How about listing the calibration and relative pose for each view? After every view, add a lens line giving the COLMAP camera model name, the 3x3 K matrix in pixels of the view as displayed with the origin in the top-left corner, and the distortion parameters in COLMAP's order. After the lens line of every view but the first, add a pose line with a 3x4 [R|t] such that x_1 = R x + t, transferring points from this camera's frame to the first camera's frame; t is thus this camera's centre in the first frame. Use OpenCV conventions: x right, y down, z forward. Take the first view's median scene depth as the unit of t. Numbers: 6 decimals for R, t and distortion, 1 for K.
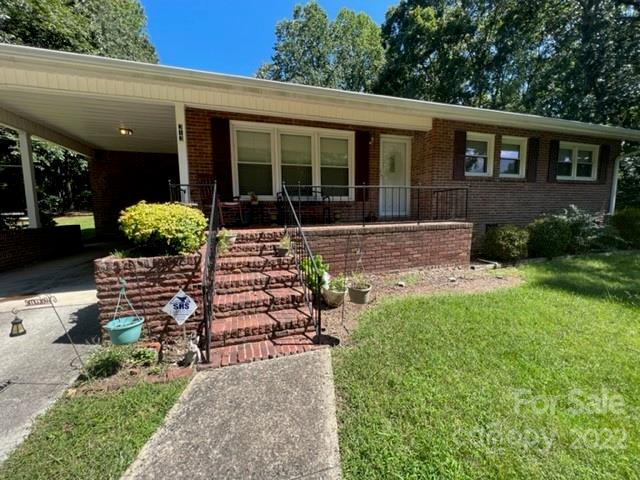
lens RADIAL K [[255.9, 0, 320.0], [0, 255.9, 240.0], [0, 0, 1]] dist [-0.000649, 0.000042]
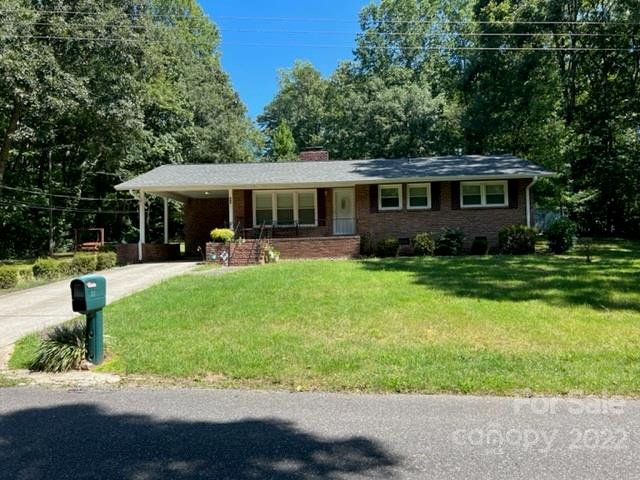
lens RADIAL K [[487.5, 0, 320.0], [0, 487.5, 240.0], [0, 0, 1]] dist [0.003743, 0.000074]
pose [[0.936744, -0.018592, -0.349522, 1.367194], [-0.027629, 0.991545, -0.126790, 0.376267], [0.348924, 0.128427, 0.928310, -2.163878]]
